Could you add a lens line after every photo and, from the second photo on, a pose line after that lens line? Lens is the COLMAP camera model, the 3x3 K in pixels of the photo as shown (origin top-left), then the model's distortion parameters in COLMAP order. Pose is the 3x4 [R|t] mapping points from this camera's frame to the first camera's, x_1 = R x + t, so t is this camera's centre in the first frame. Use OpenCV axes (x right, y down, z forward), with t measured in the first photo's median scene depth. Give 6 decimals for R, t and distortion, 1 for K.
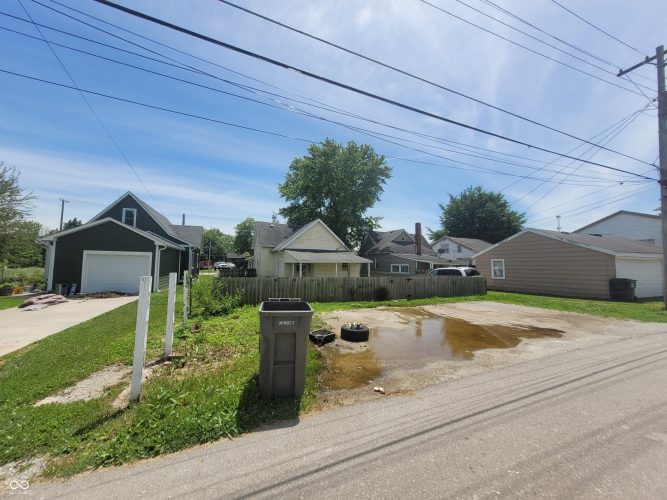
lens RADIAL K [[259.1, 0, 333.5], [0, 259.1, 250.0], [0, 0, 1]] dist [0.009405, -0.000460]
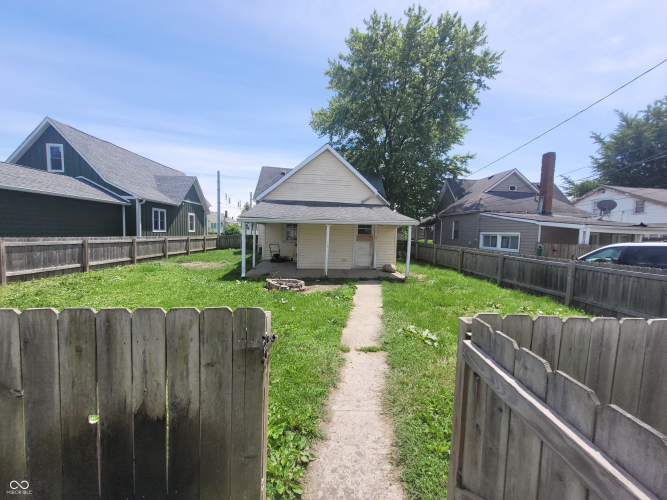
lens RADIAL K [[259.1, 0, 333.5], [0, 259.1, 250.0], [0, 0, 1]] dist [0.009405, -0.000460]
pose [[0.939610, 0.040391, -0.339856, 0.111209], [-0.001016, 0.993336, 0.115247, 0.027415], [0.342247, -0.107942, 0.933389, 0.362964]]
